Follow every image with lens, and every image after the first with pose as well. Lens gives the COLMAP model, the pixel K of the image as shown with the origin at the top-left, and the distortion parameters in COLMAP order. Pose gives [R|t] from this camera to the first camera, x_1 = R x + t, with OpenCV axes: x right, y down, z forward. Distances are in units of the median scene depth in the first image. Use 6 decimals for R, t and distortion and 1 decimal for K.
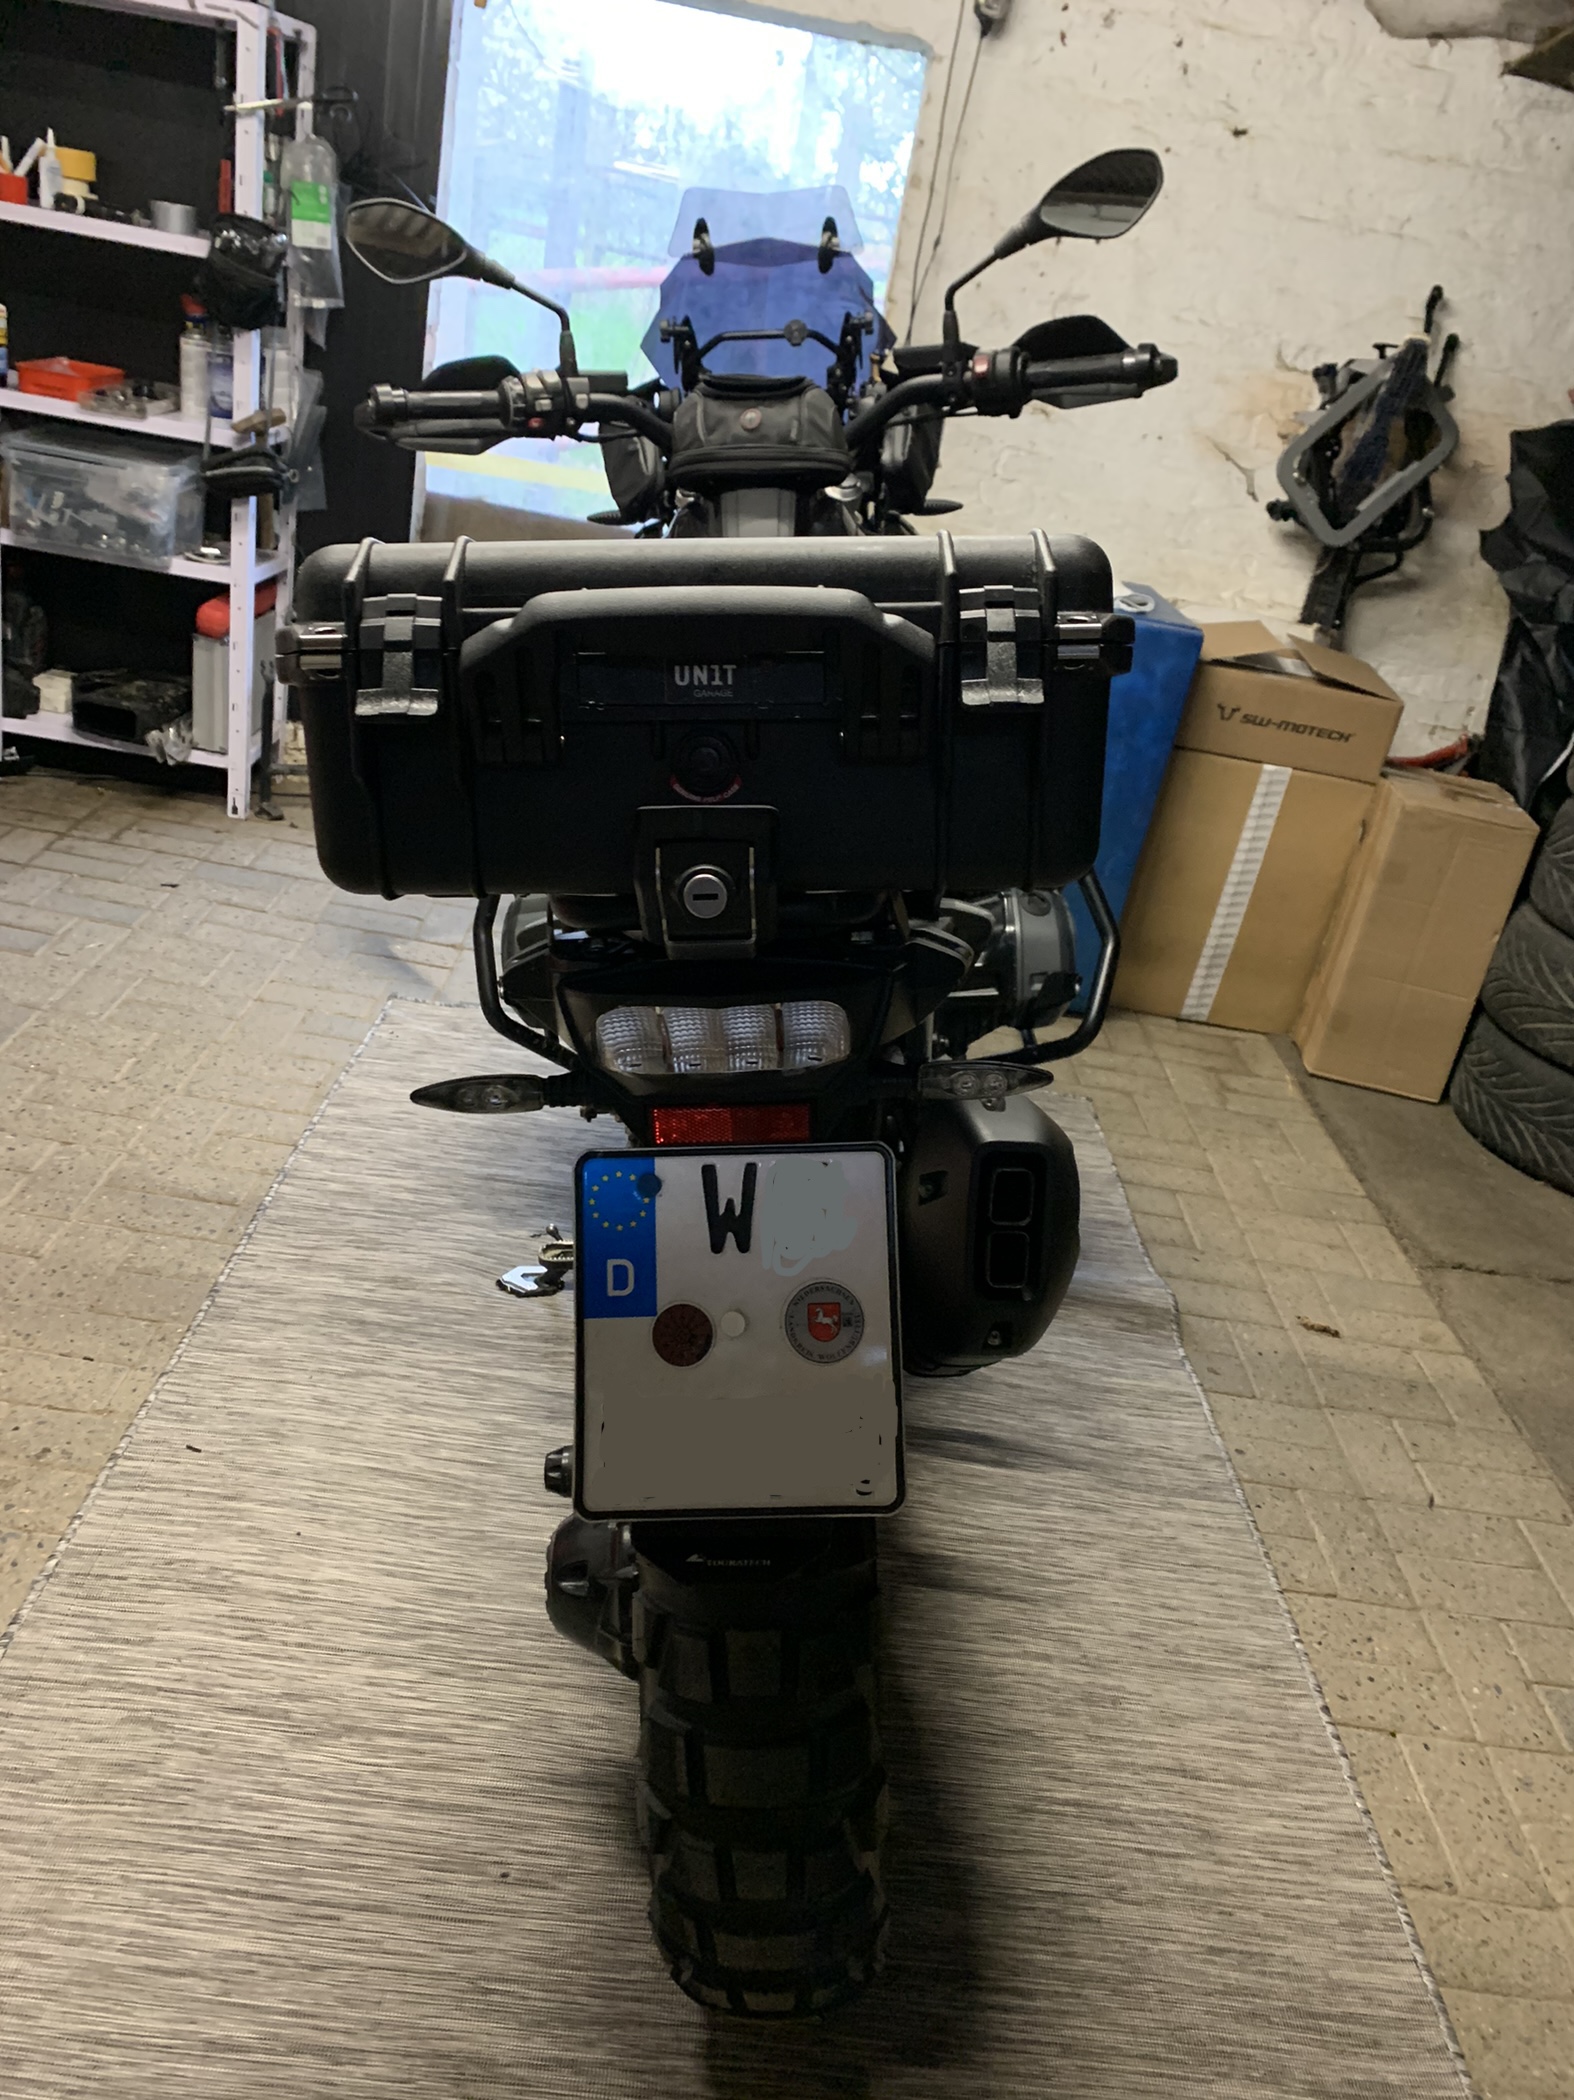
lens RADIAL K [[1583.6, 0, 717.2], [0, 1583.6, 1066.5], [0, 0, 1]] dist [-0.005946, 0.004165]
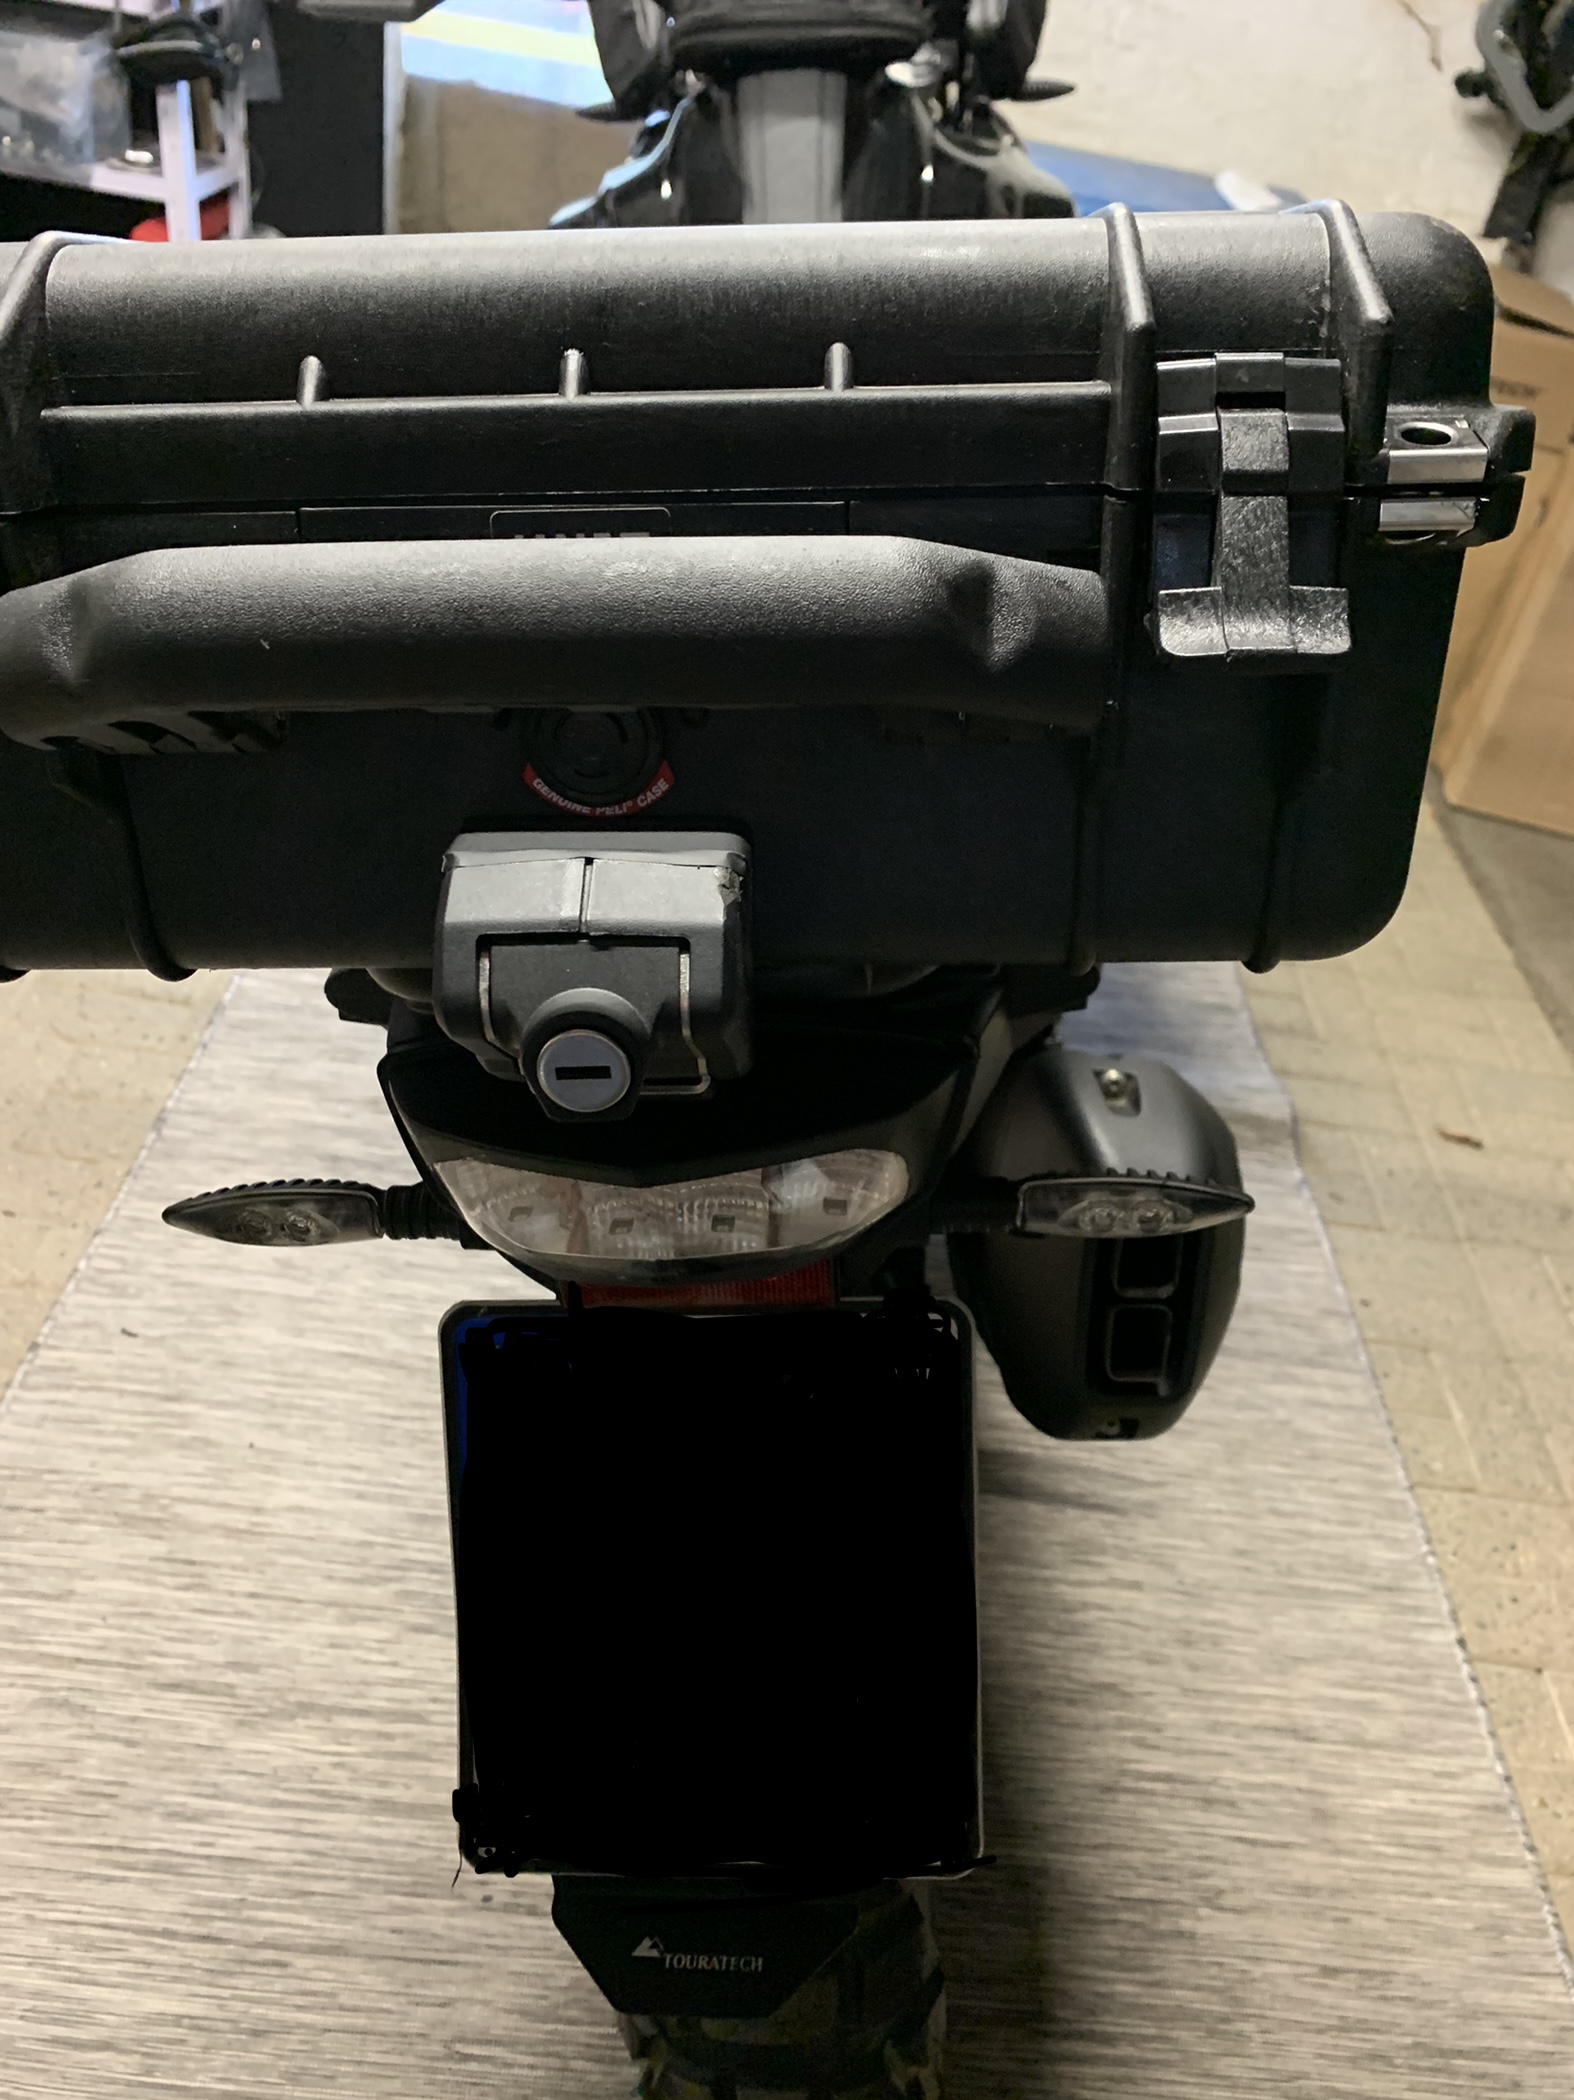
lens RADIAL K [[1583.6, 0, 762.1], [0, 1583.6, 1044.3], [0, 0, 1]] dist [-0.005946, 0.004165]
pose [[0.999874, -0.004139, -0.015352, 0.021888], [0.007213, 0.978527, 0.205995, -0.087407], [0.014169, -0.206079, 0.978433, 0.226370]]
